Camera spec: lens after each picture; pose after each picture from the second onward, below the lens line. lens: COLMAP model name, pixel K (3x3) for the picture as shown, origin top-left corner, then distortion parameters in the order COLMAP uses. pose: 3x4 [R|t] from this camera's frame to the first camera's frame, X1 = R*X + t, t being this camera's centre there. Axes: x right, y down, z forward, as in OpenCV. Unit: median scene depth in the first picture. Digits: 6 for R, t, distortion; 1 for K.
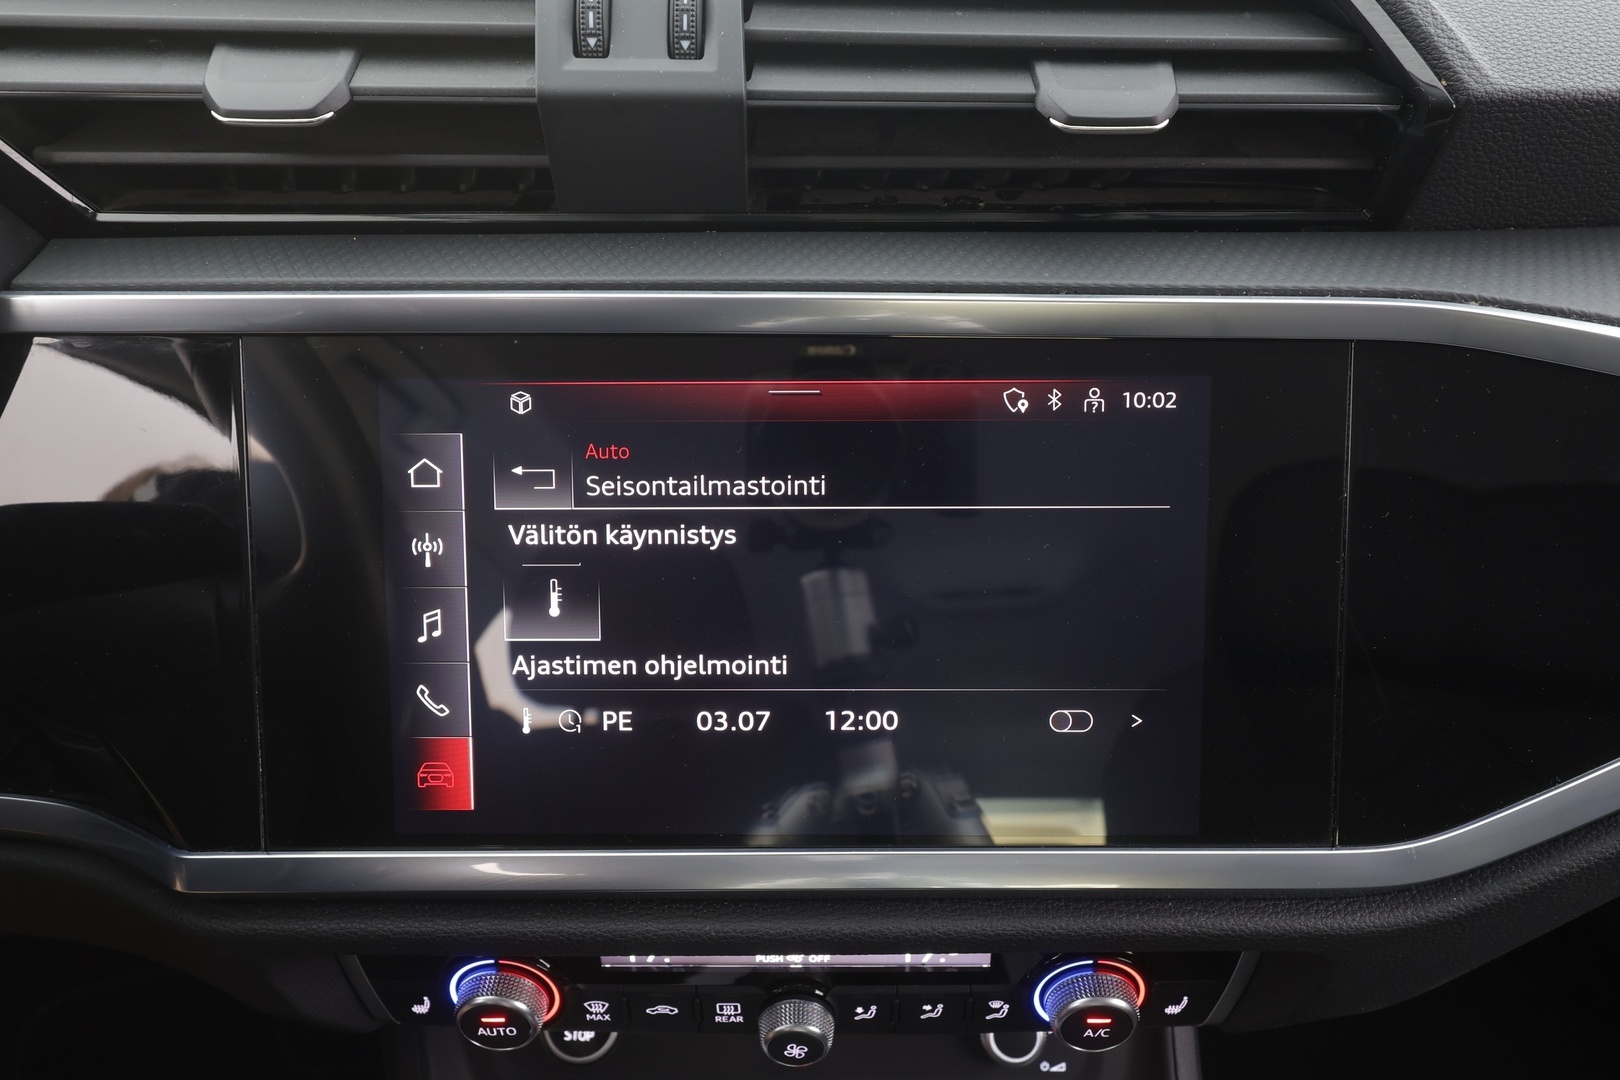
lens RADIAL K [[1150.5, 0, 810.0], [0, 1150.5, 540.0], [0, 0, 1]] dist [-0.000932, -0.000466]
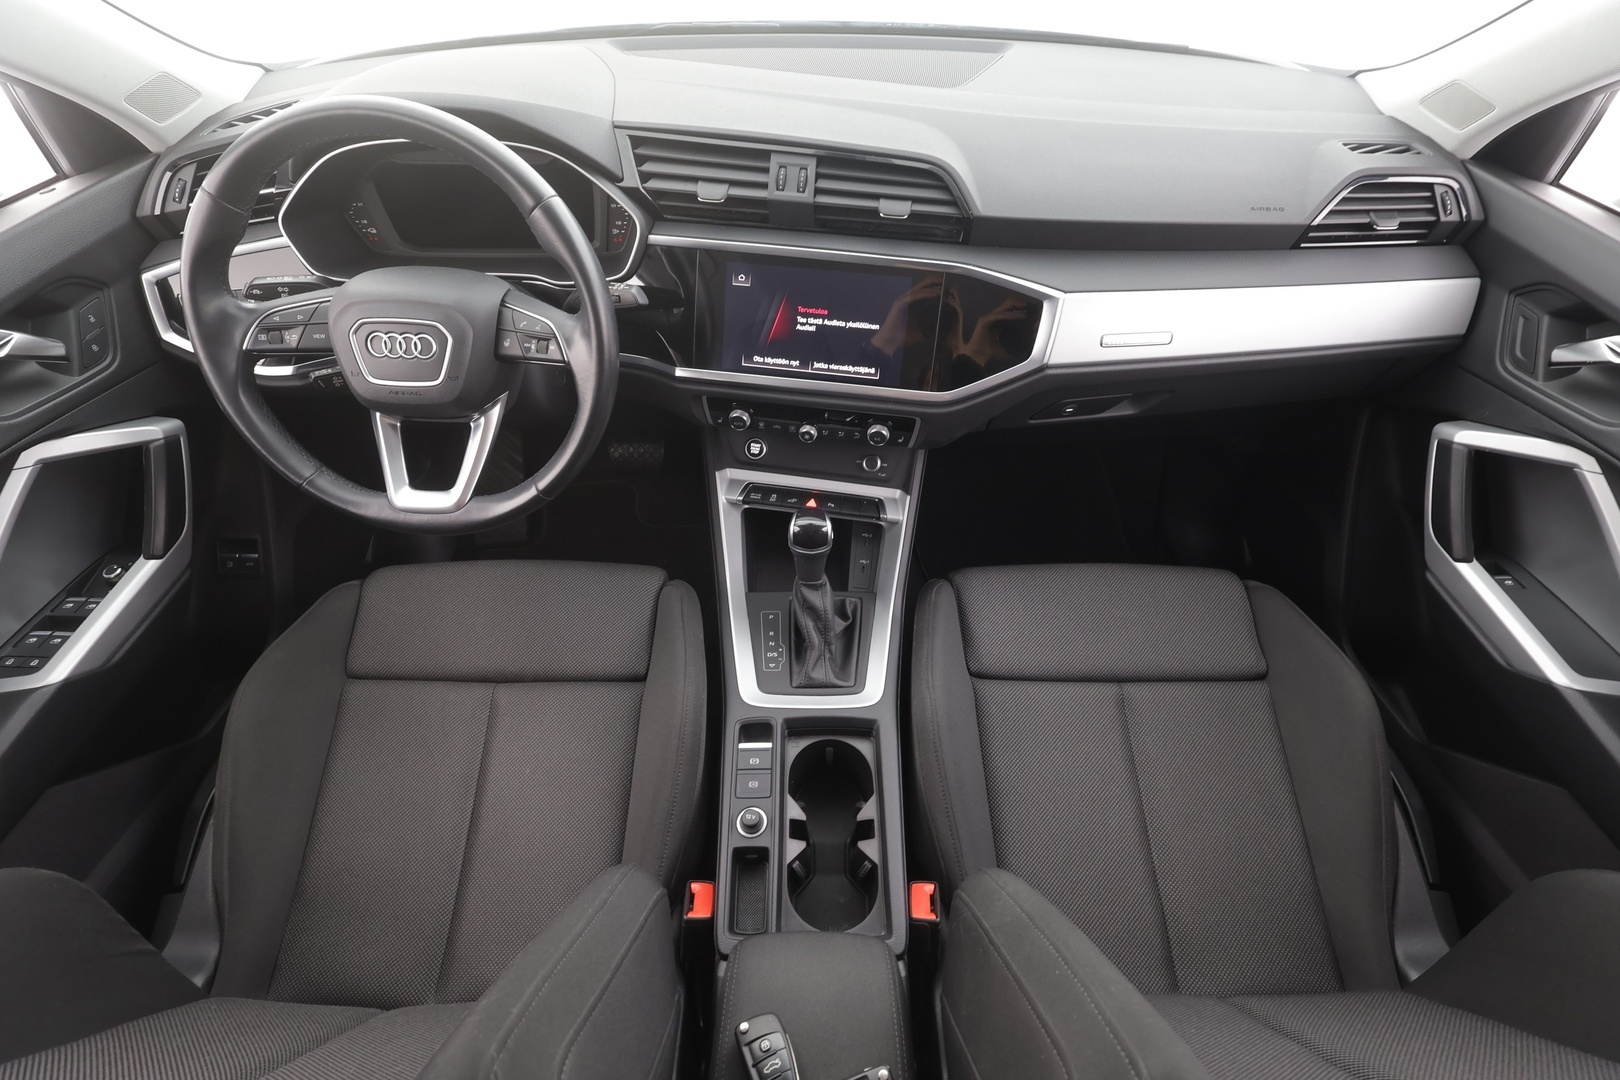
lens RADIAL K [[766.1, 0, 806.7], [0, 766.1, 543.3], [0, 0, 1]] dist [0.002215, 0.004415]
pose [[0.984528, 0.130563, -0.116868, 0.418534], [-0.102501, 0.970048, 0.220229, 0.234106], [0.142122, -0.204842, 0.968422, -2.054309]]
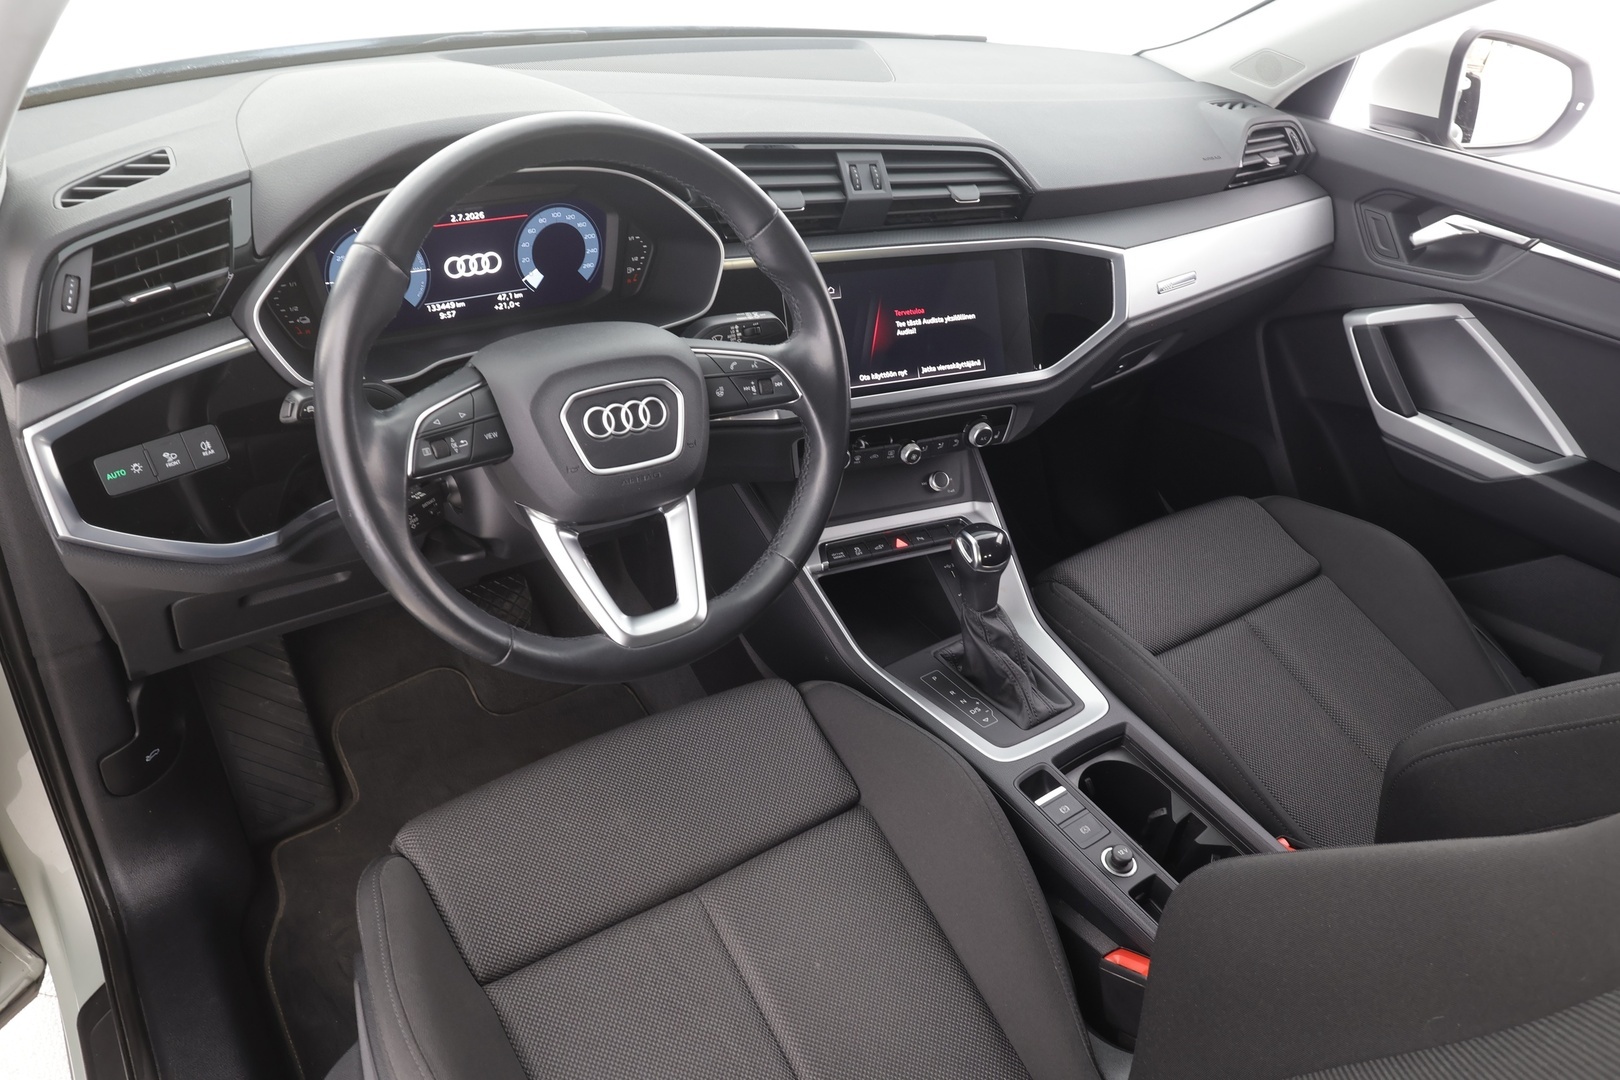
lens RADIAL K [[1132.0, 0, 825.6], [0, 1132.0, 534.6], [0, 0, 1]] dist [0.041407, 0.001079]
pose [[0.892769, -0.169050, 0.417595, -2.051533], [0.159834, 0.985483, 0.057235, 0.499296], [-0.421208, 0.015648, 0.906829, -2.423350]]
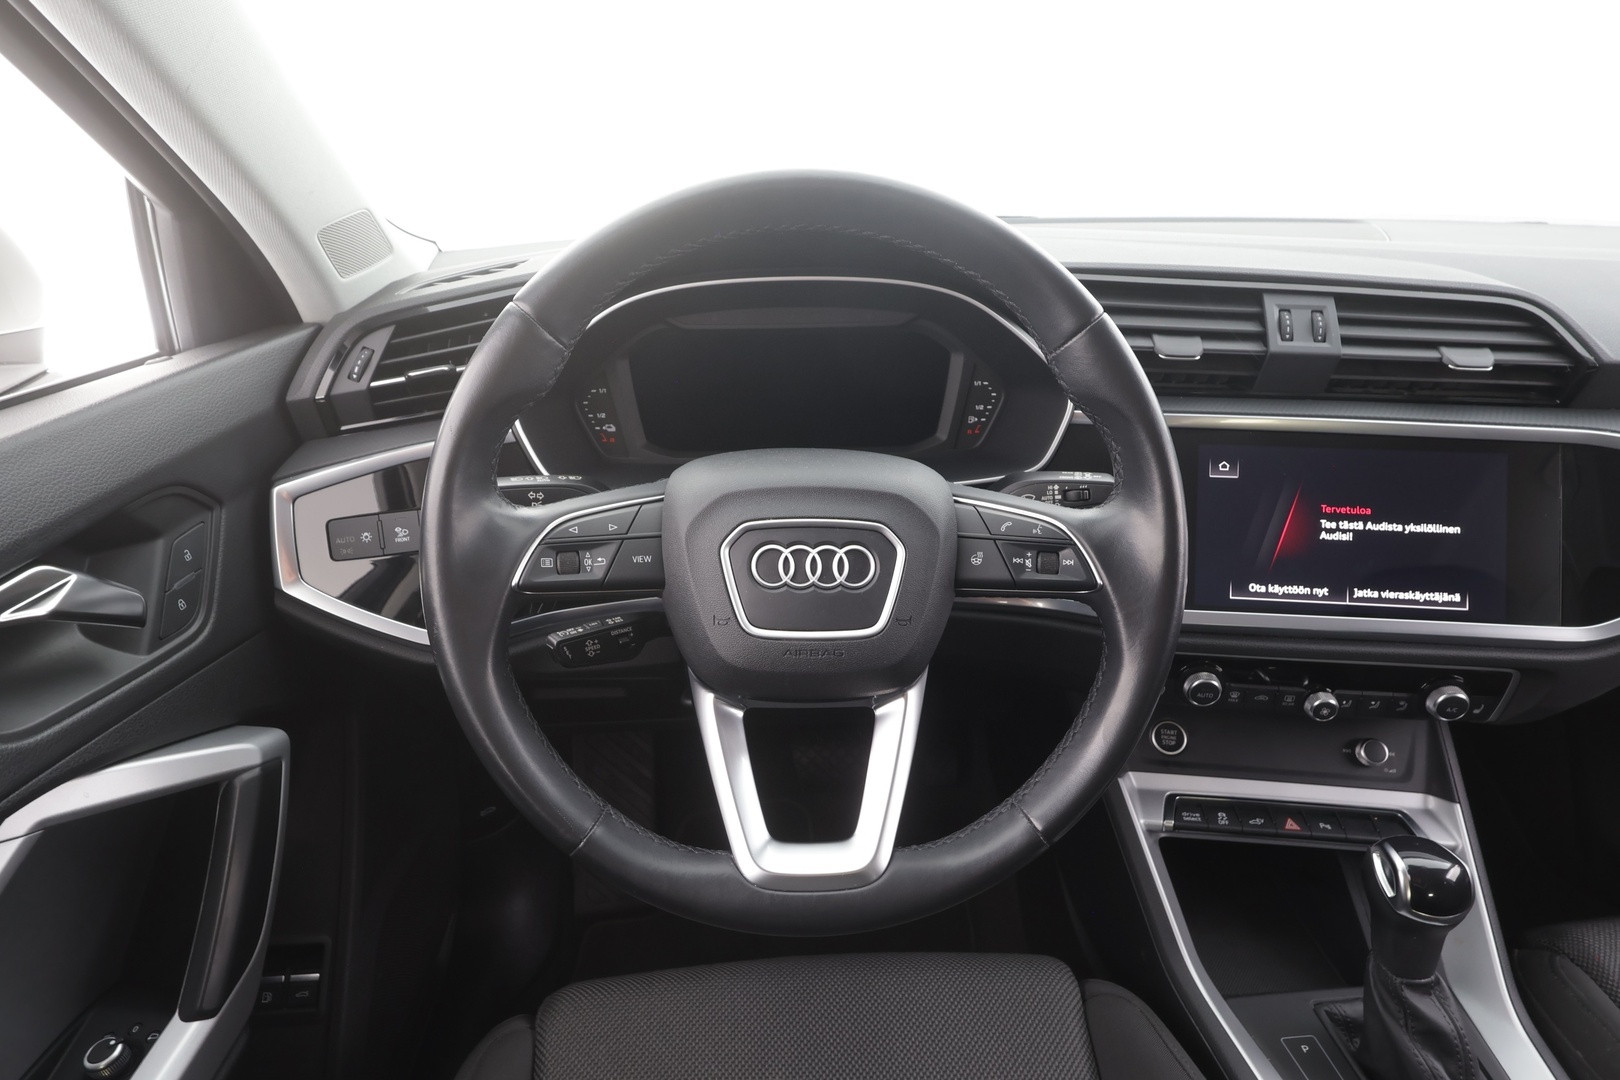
lens RADIAL K [[868.9, 0, 810.0], [0, 868.9, 540.0], [0, 0, 1]] dist [0.002788, -0.001062]
pose [[0.994530, 0.050021, -0.091695, -1.135584], [-0.062492, 0.988373, -0.138614, 0.464504], [0.083695, 0.143586, 0.986092, -1.211565]]
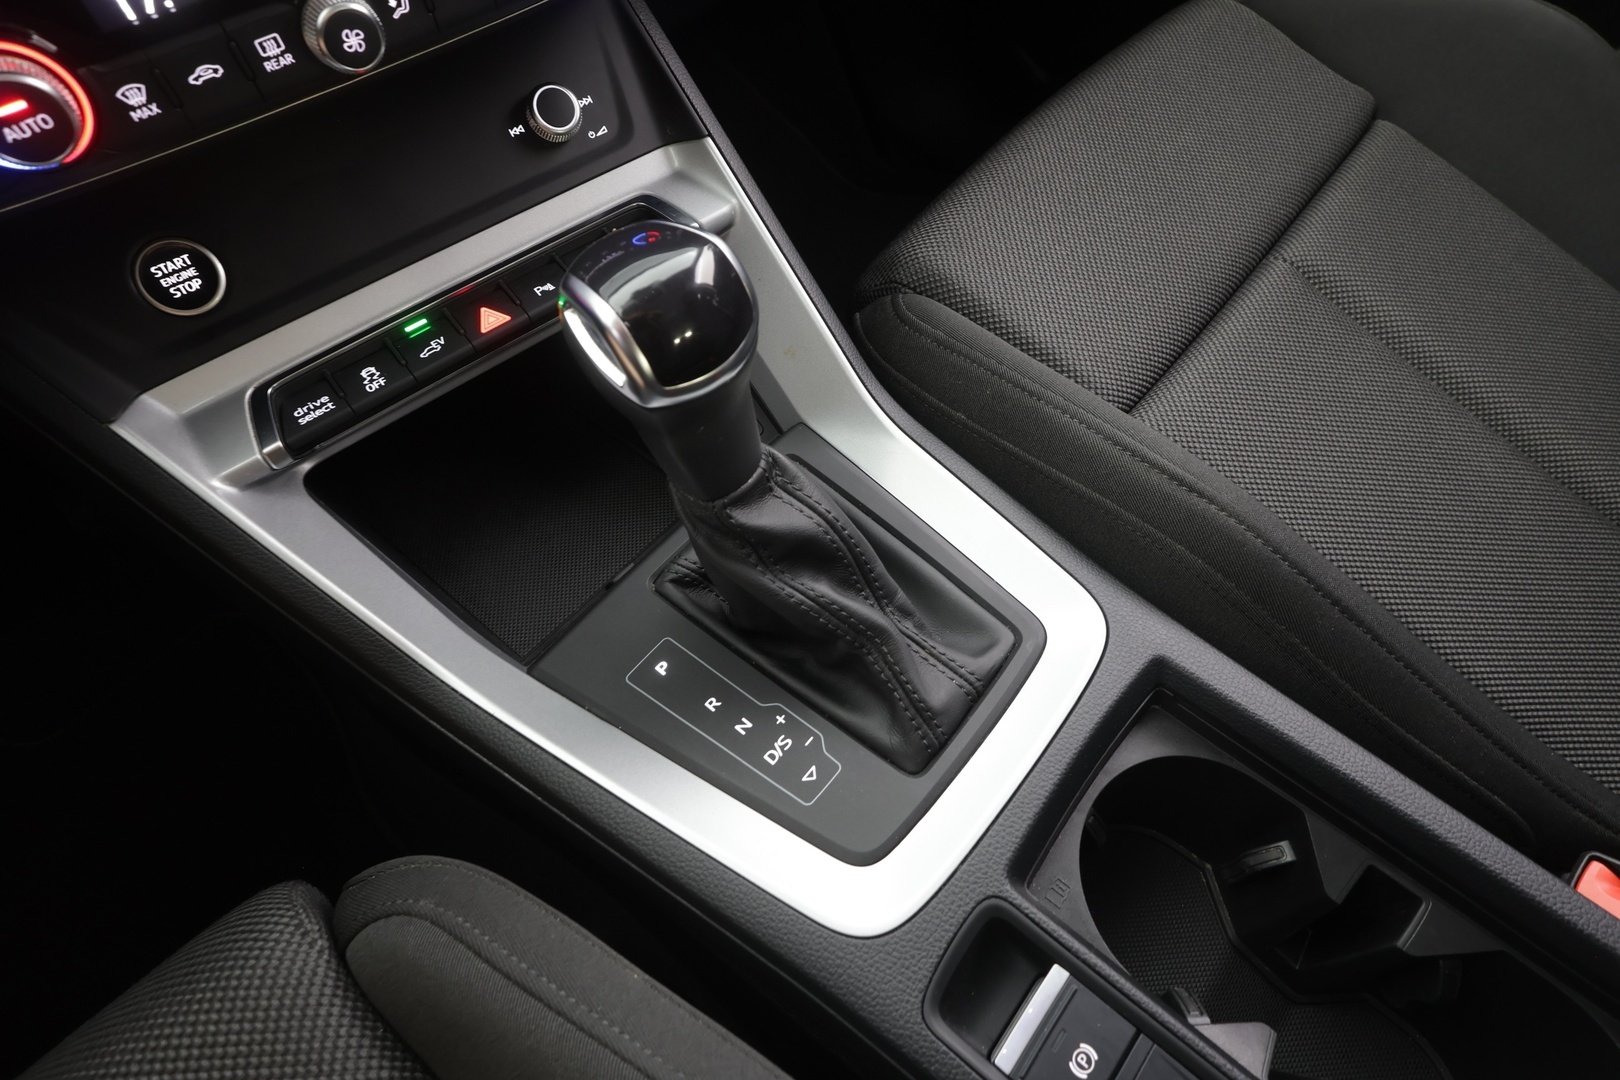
lens RADIAL K [[868.9, 0, 810.0], [0, 868.9, 540.0], [0, 0, 1]] dist [0.002788, -0.001062]
pose [[0.763454, -0.547443, 0.342701, -0.243890], [0.384691, 0.811657, 0.439574, 0.712217], [-0.518798, -0.203761, 0.830259, 0.048865]]
